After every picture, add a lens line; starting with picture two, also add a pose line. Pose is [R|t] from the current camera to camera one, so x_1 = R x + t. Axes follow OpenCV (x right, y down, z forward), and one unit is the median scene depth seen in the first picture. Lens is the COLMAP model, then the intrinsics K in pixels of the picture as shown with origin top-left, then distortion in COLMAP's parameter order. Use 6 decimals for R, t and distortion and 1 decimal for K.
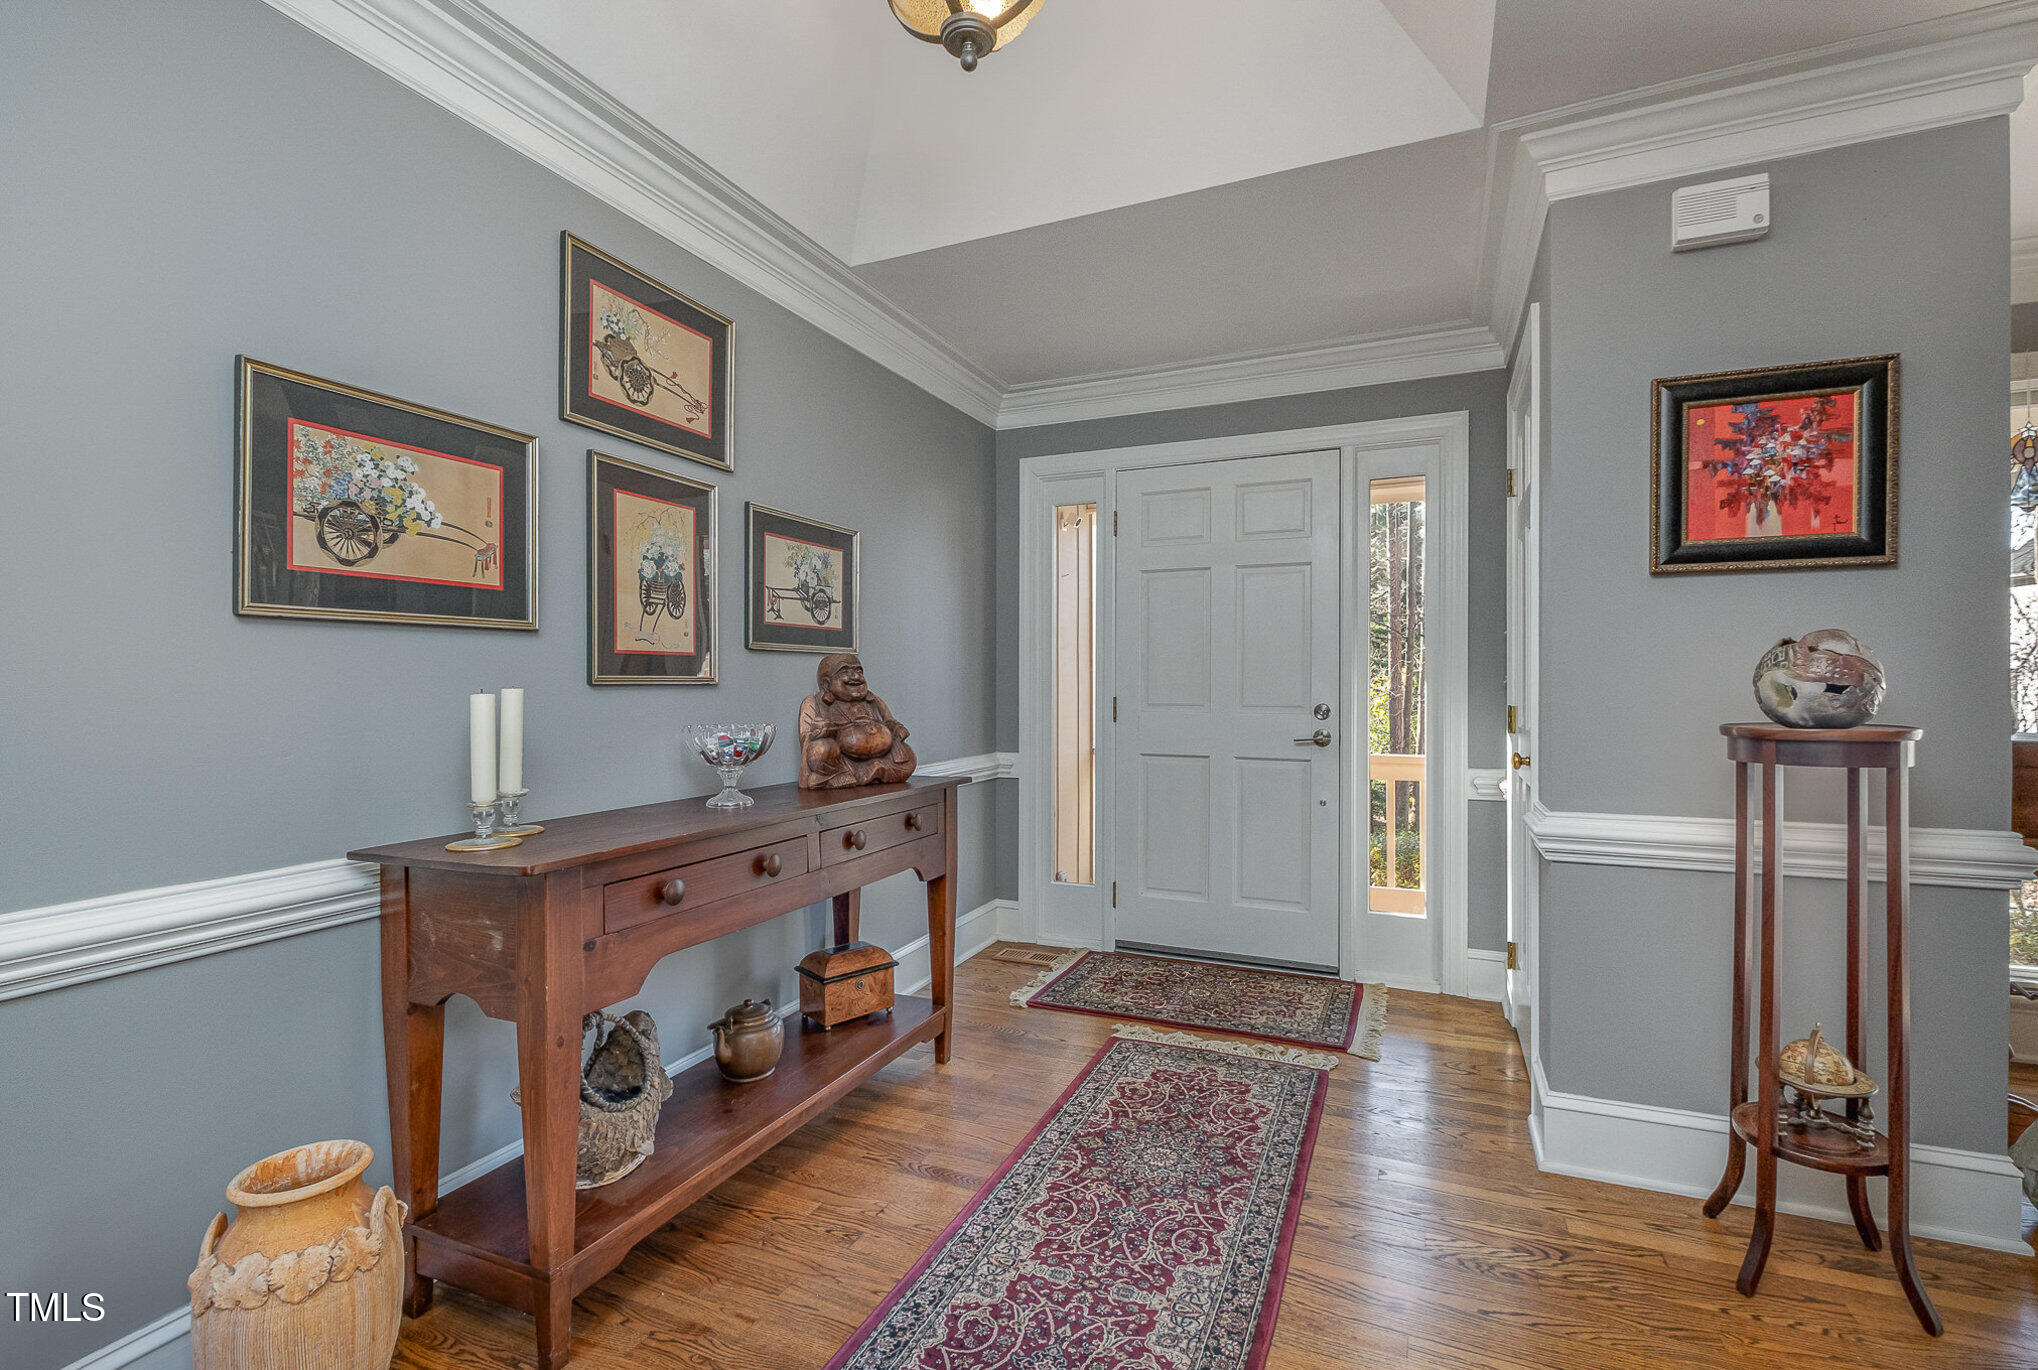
lens RADIAL K [[895.3, 0, 1019.0], [0, 895.3, 685.0], [0, 0, 1]] dist [-0.000717, -0.000095]
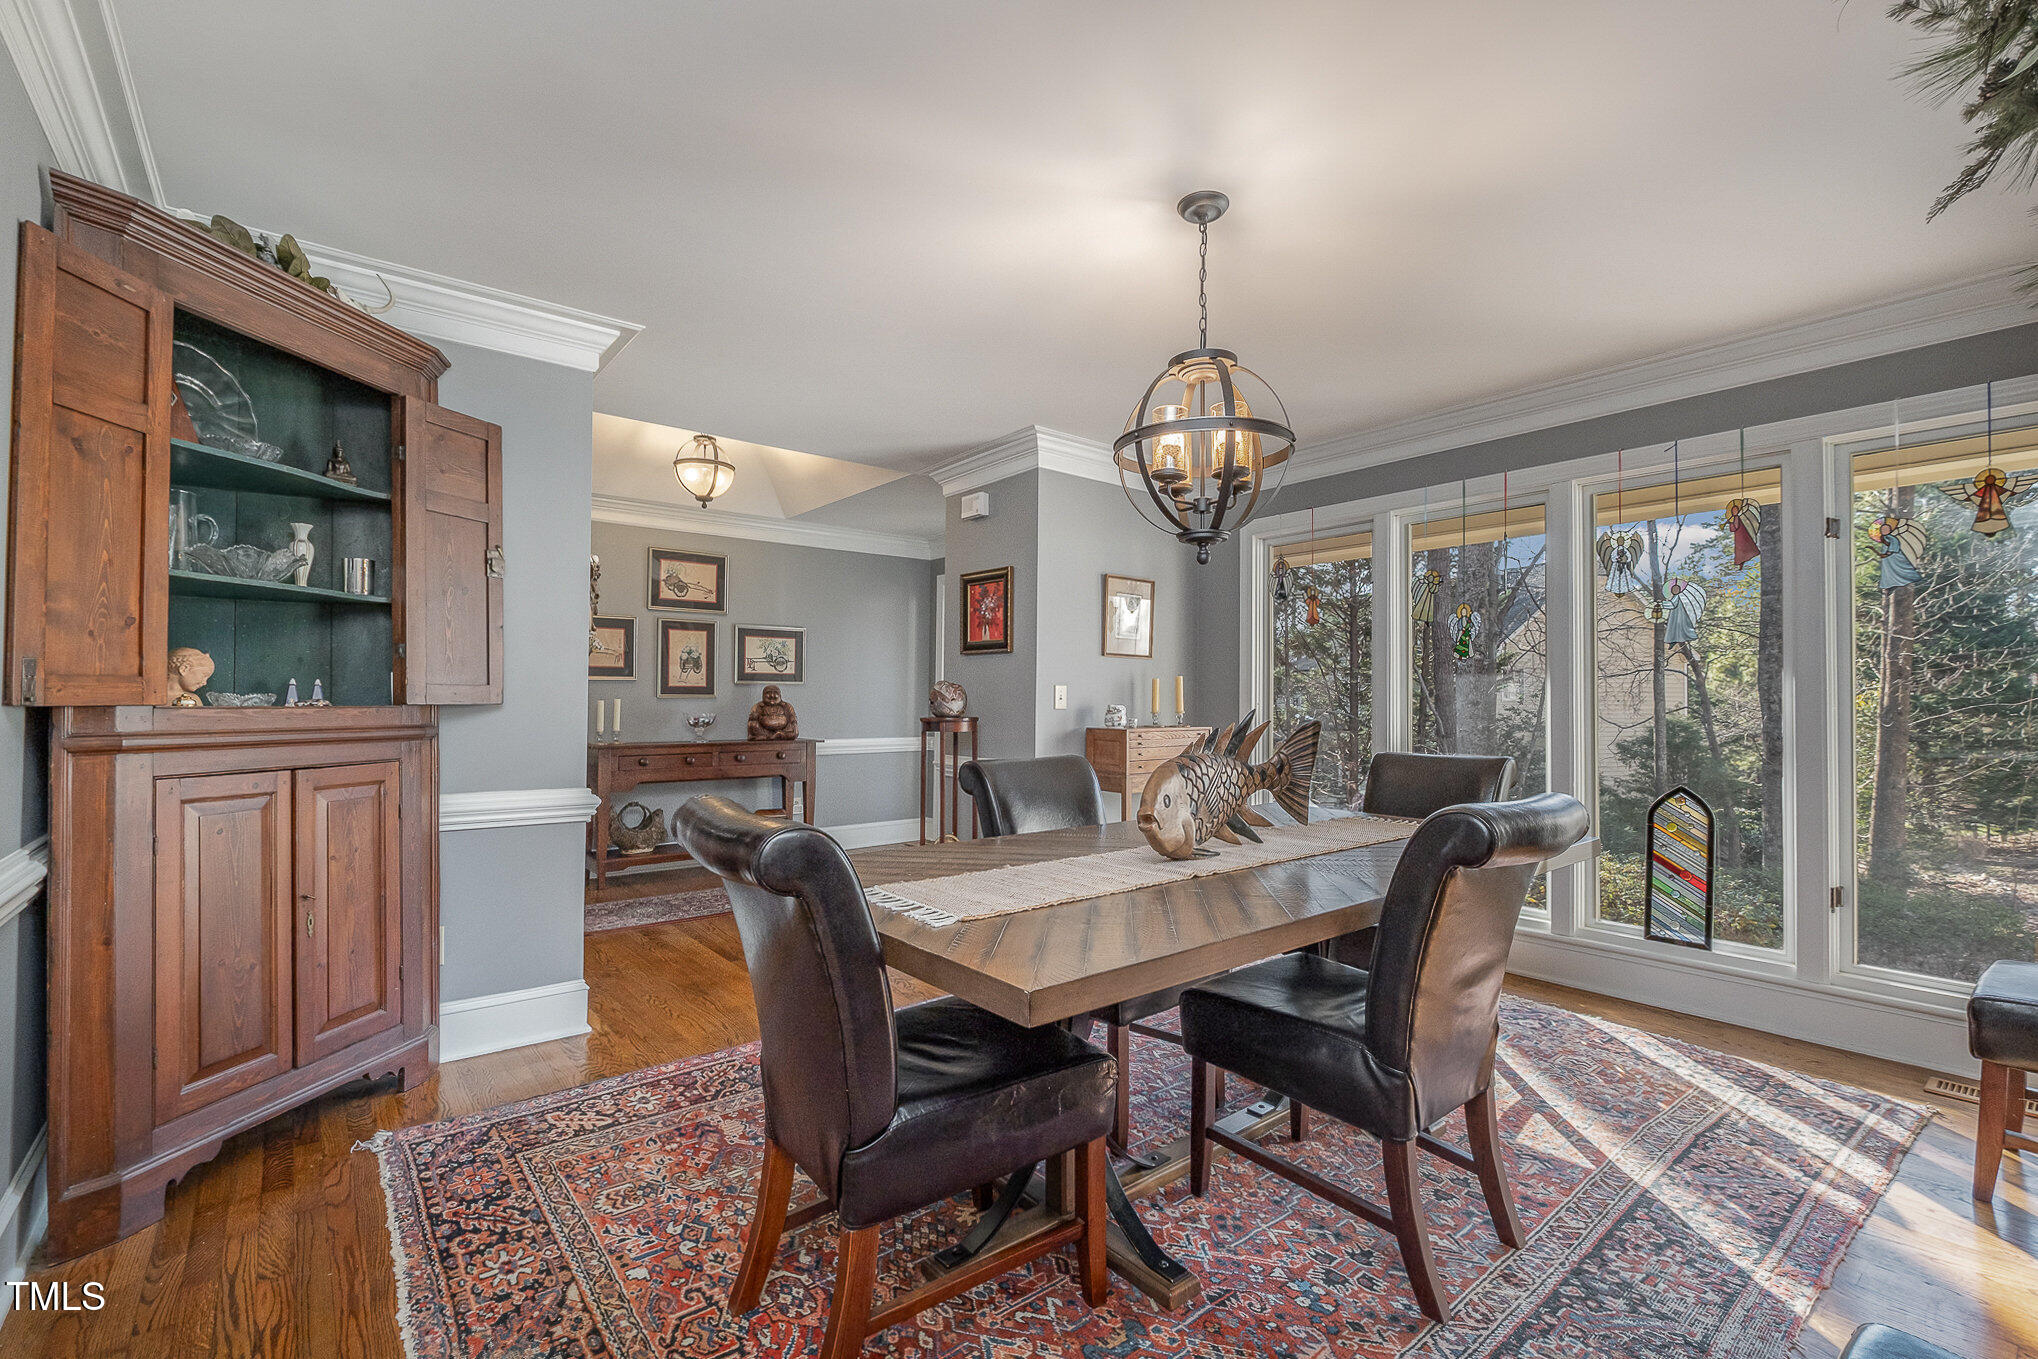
lens RADIAL K [[890.5, 0, 1019.0], [0, 890.5, 679.5], [0, 0, 1]] dist [-0.000315, -0.000012]
pose [[0.885249, -0.002212, -0.465112, 1.778322], [-0.008399, 0.999750, -0.020740, -0.007710], [0.465042, 0.022266, 0.885009, -0.950485]]
